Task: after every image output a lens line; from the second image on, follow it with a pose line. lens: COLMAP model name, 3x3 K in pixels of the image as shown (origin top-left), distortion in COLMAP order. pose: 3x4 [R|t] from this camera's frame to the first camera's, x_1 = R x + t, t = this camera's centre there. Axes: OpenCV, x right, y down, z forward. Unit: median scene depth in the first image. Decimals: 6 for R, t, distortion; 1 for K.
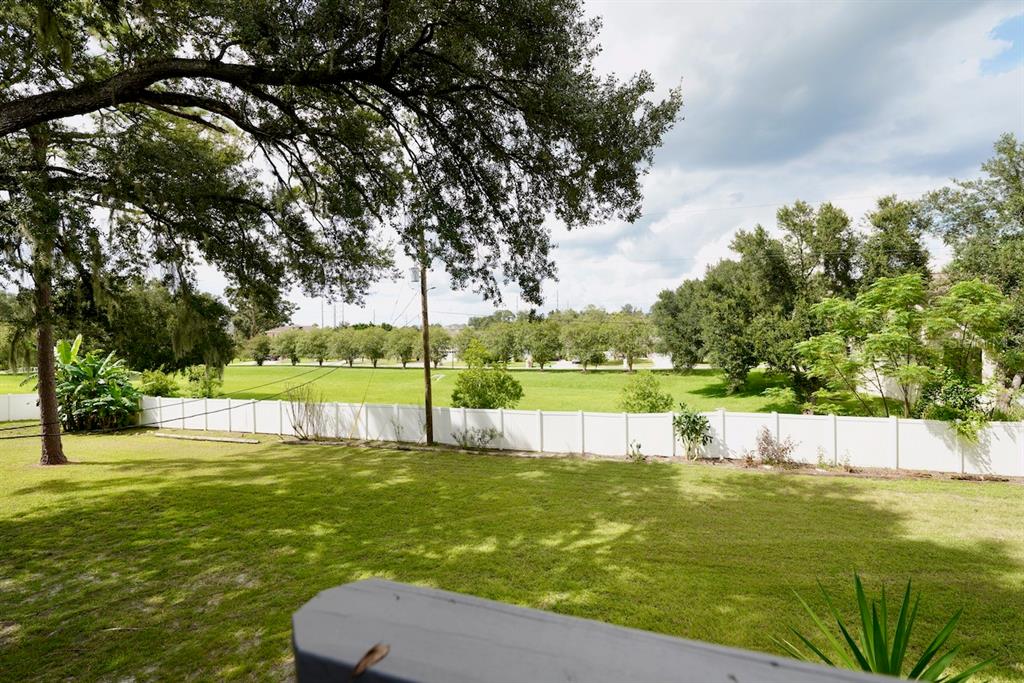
lens RADIAL K [[413.9, 0, 514.2], [0, 413.9, 343.1], [0, 0, 1]] dist [0.011650, -0.000289]
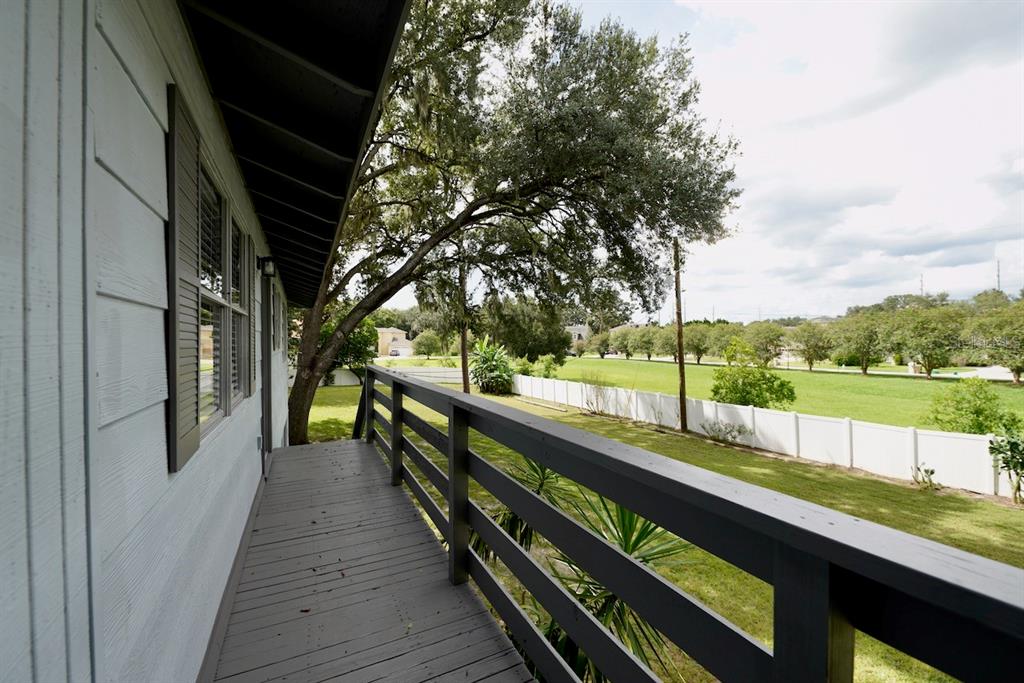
lens RADIAL K [[413.9, 0, 510.2], [0, 413.9, 342.0], [0, 0, 1]] dist [0.011650, -0.000289]
pose [[0.699884, 0.006332, -0.714228, 0.267425], [-0.002347, 0.999976, 0.006566, -0.000632], [0.714252, -0.002919, 0.699882, -0.109121]]
